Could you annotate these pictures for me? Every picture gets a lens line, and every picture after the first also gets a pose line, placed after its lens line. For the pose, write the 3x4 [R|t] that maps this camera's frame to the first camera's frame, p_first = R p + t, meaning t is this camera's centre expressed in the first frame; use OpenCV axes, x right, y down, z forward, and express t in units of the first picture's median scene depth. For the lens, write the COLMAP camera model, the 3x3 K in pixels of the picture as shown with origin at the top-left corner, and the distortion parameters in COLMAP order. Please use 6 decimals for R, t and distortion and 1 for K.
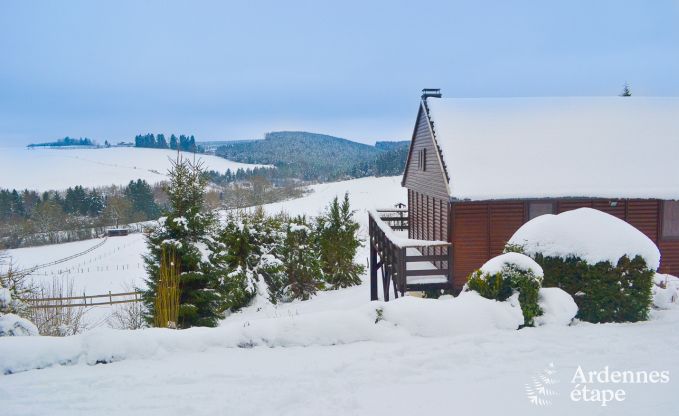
lens RADIAL K [[540.9, 0, 336.1], [0, 540.9, 211.1], [0, 0, 1]] dist [-0.052858, -0.002478]
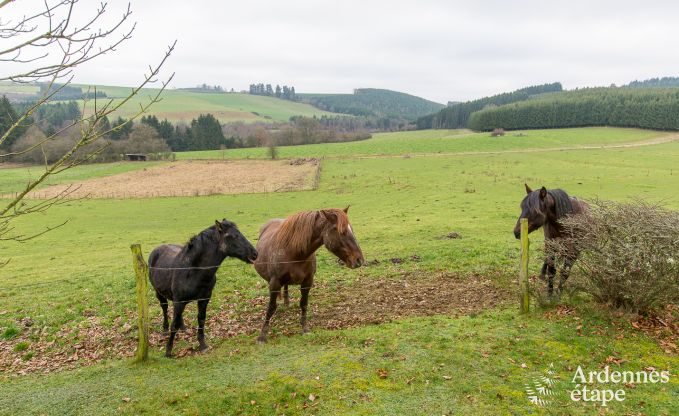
lens RADIAL K [[420.2, 0, 333.7], [0, 420.2, 212.1], [0, 0, 1]] dist [0.007381, -0.000651]
pose [[0.980927, 0.098851, -0.167362, 0.072006], [-0.075194, 0.986974, 0.142225, -0.000515], [0.179241, -0.126927, 0.975583, 0.160496]]
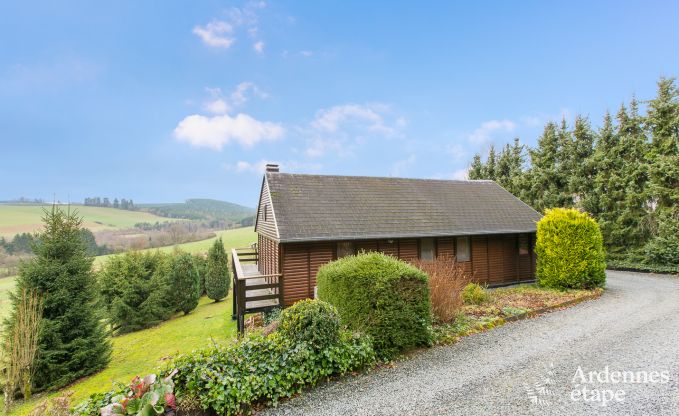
lens RADIAL K [[301.8, 0, 339.3], [0, 301.8, 206.2], [0, 0, 1]] dist [0.012451, -0.004694]
pose [[0.942099, 0.021367, 0.334654, 0.004174], [0.022173, 0.991815, -0.125743, -0.000417], [-0.334602, 0.125883, 0.933914, 0.010226]]
